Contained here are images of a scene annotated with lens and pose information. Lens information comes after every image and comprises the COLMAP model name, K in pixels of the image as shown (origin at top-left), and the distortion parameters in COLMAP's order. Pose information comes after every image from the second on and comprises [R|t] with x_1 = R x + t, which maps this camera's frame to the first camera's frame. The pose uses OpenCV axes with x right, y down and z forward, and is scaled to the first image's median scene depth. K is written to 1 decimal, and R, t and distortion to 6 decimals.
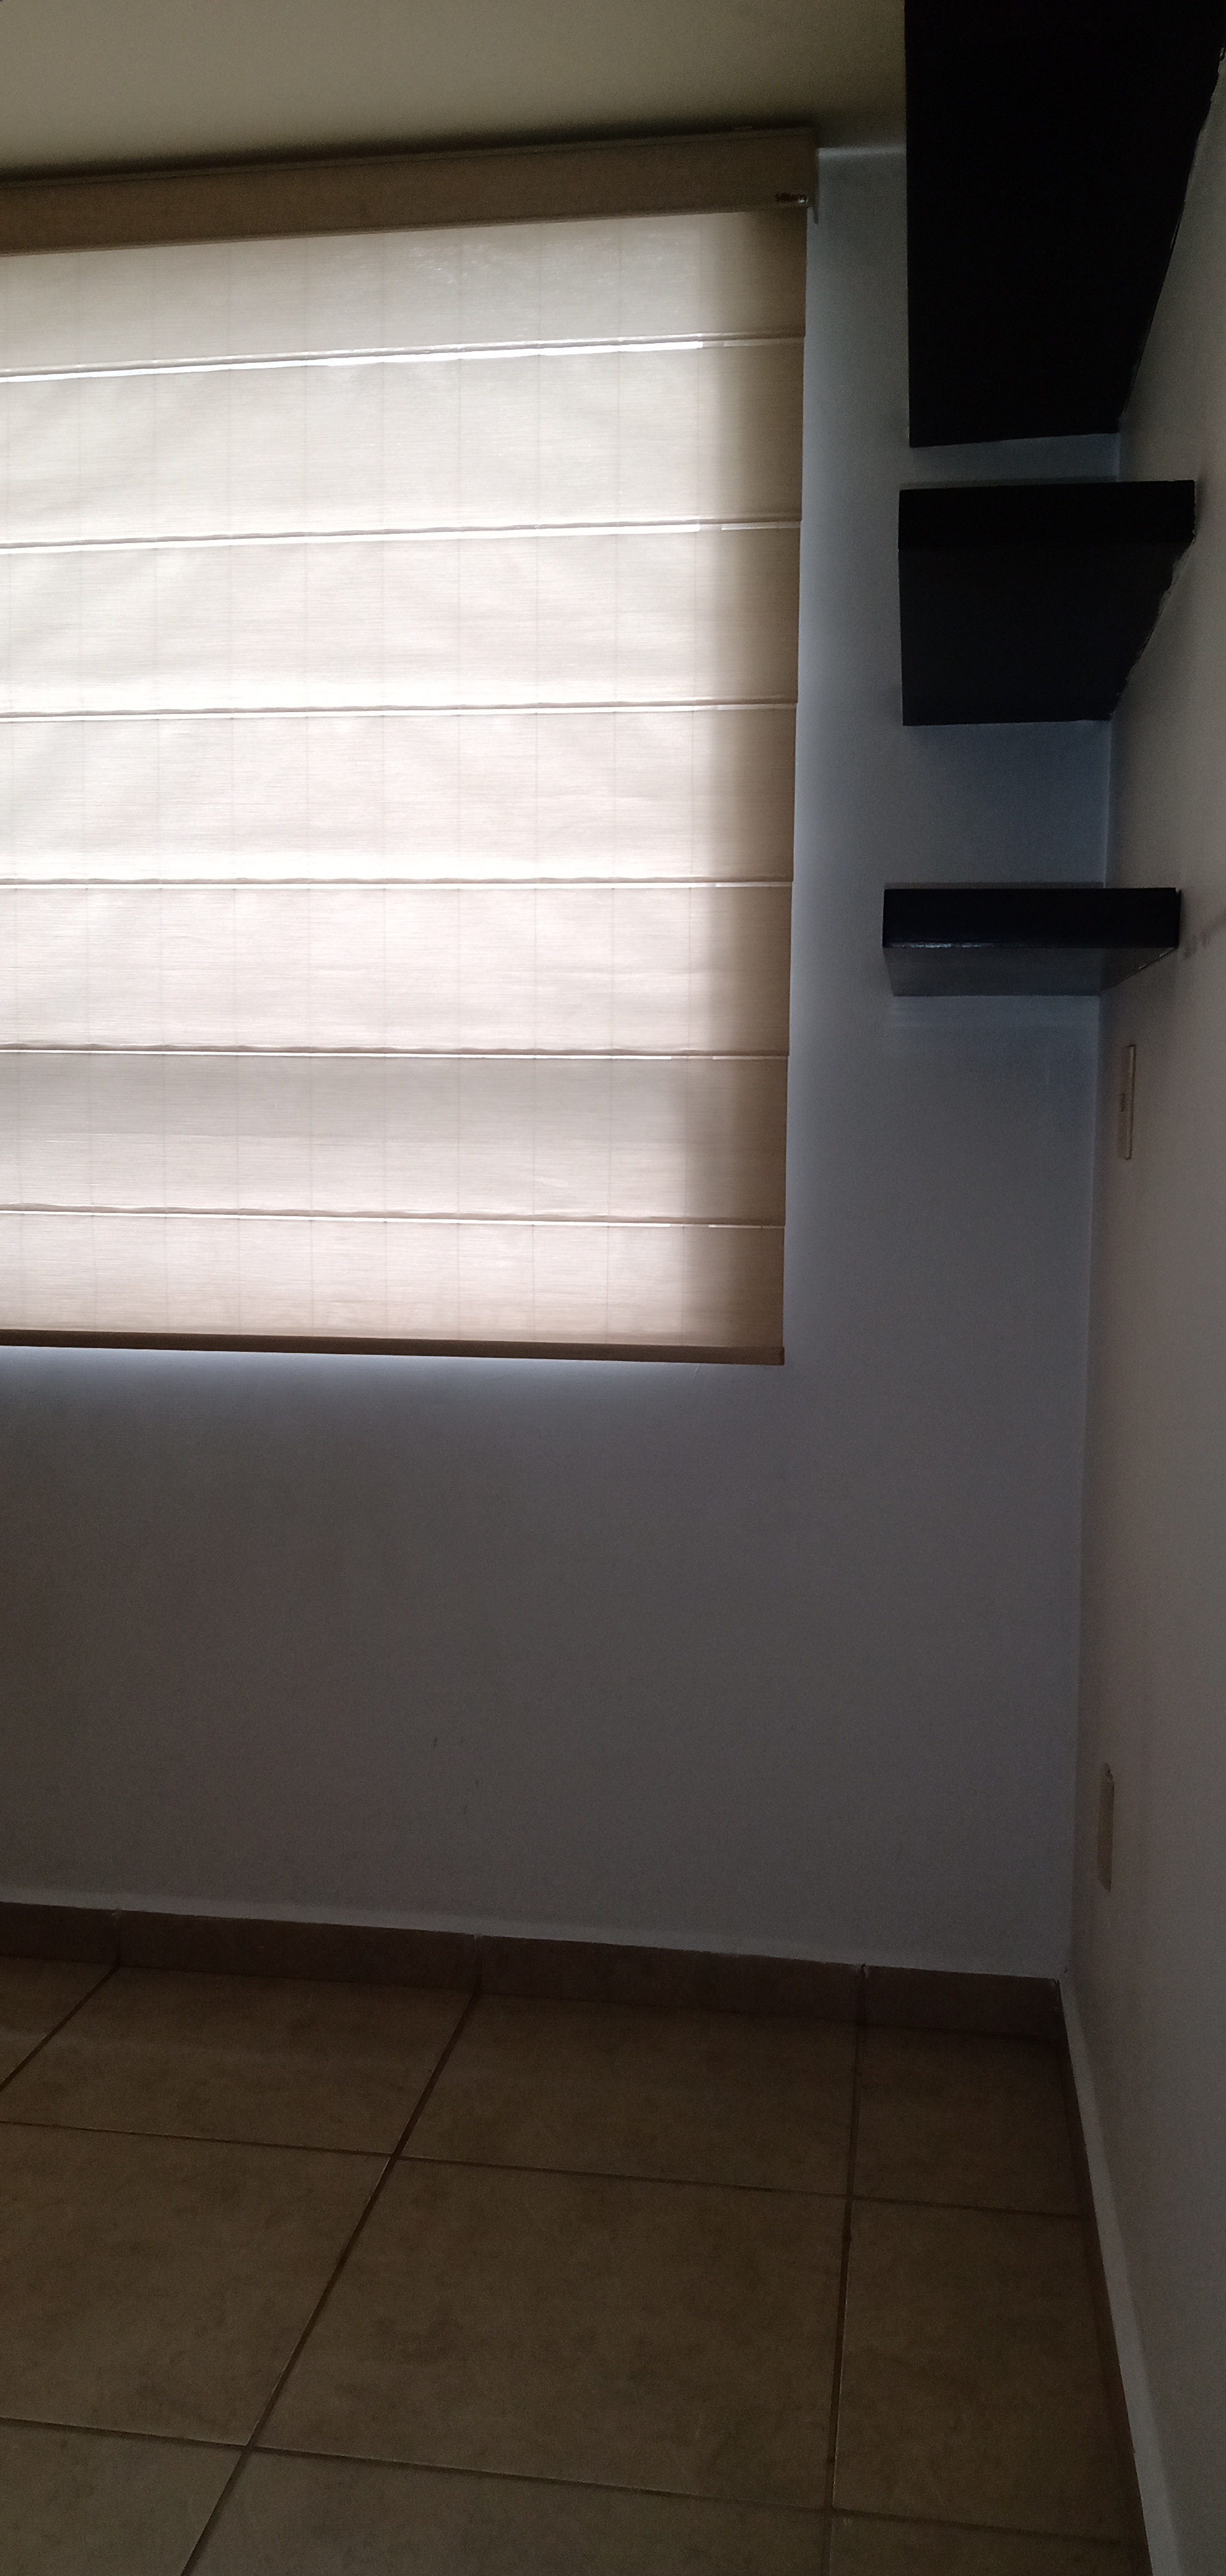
lens RADIAL K [[2025.2, 0, 617.4], [0, 2025.2, 1297.5], [0, 0, 1]] dist [0.080748, -0.073124]
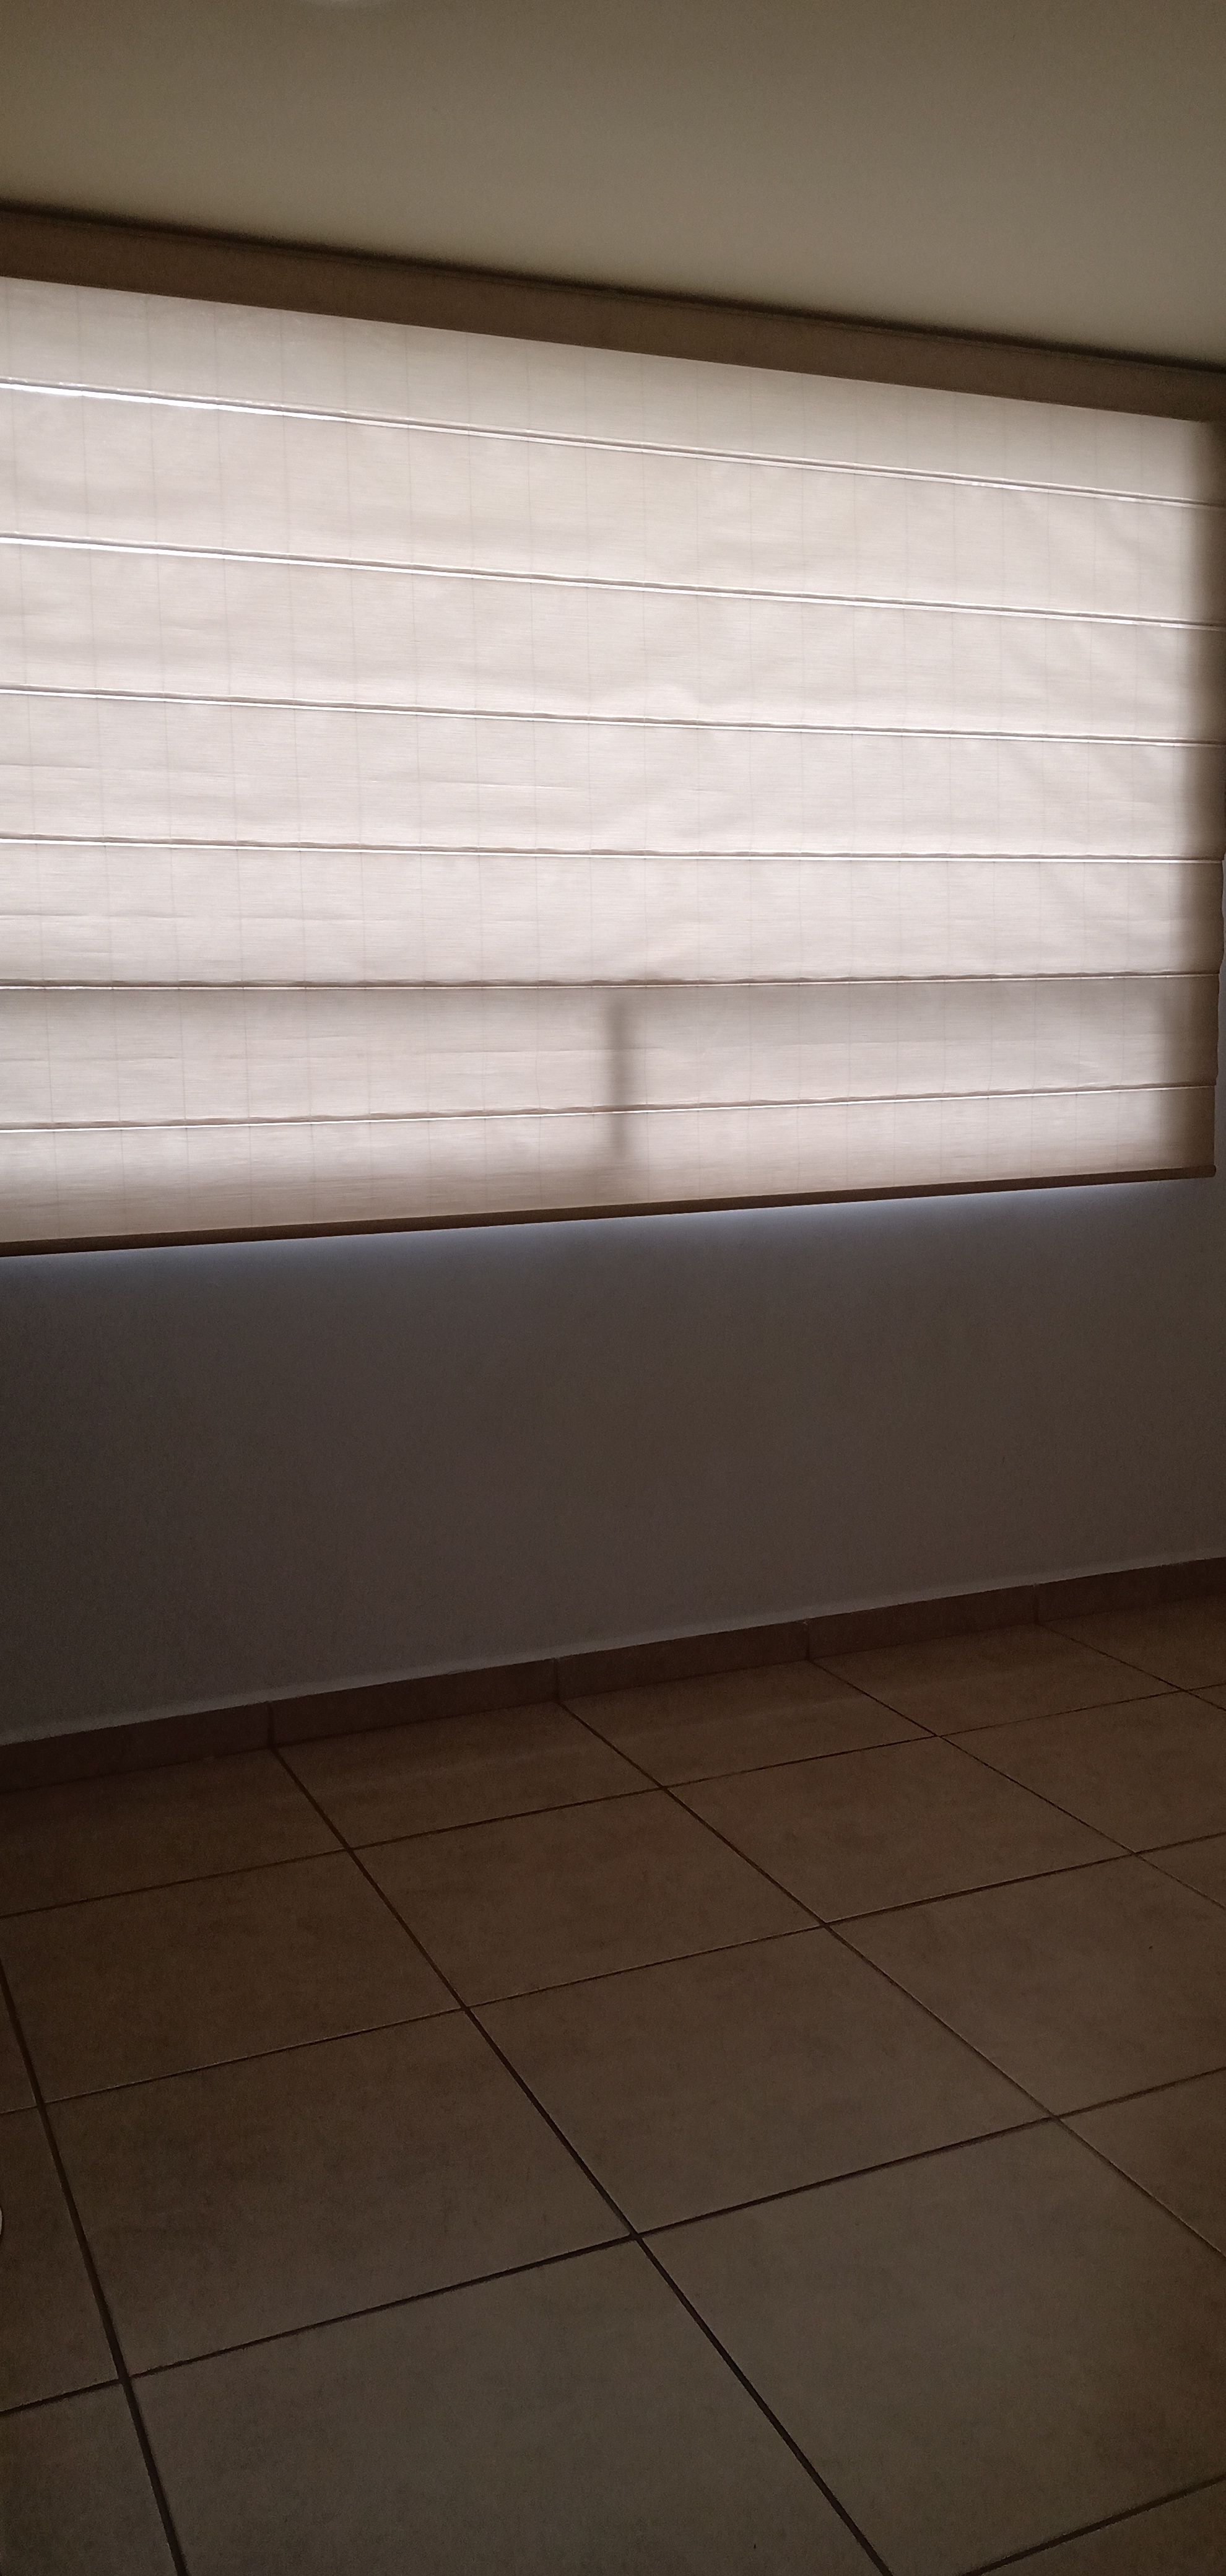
lens RADIAL K [[2025.2, 0, 611.9], [0, 2025.2, 1288.1], [0, 0, 1]] dist [0.080748, -0.073124]
pose [[0.828907, -0.106306, 0.549192, -1.150267], [0.072867, 0.993931, 0.082414, -0.042312], [-0.554620, -0.028296, 0.831623, -0.041664]]
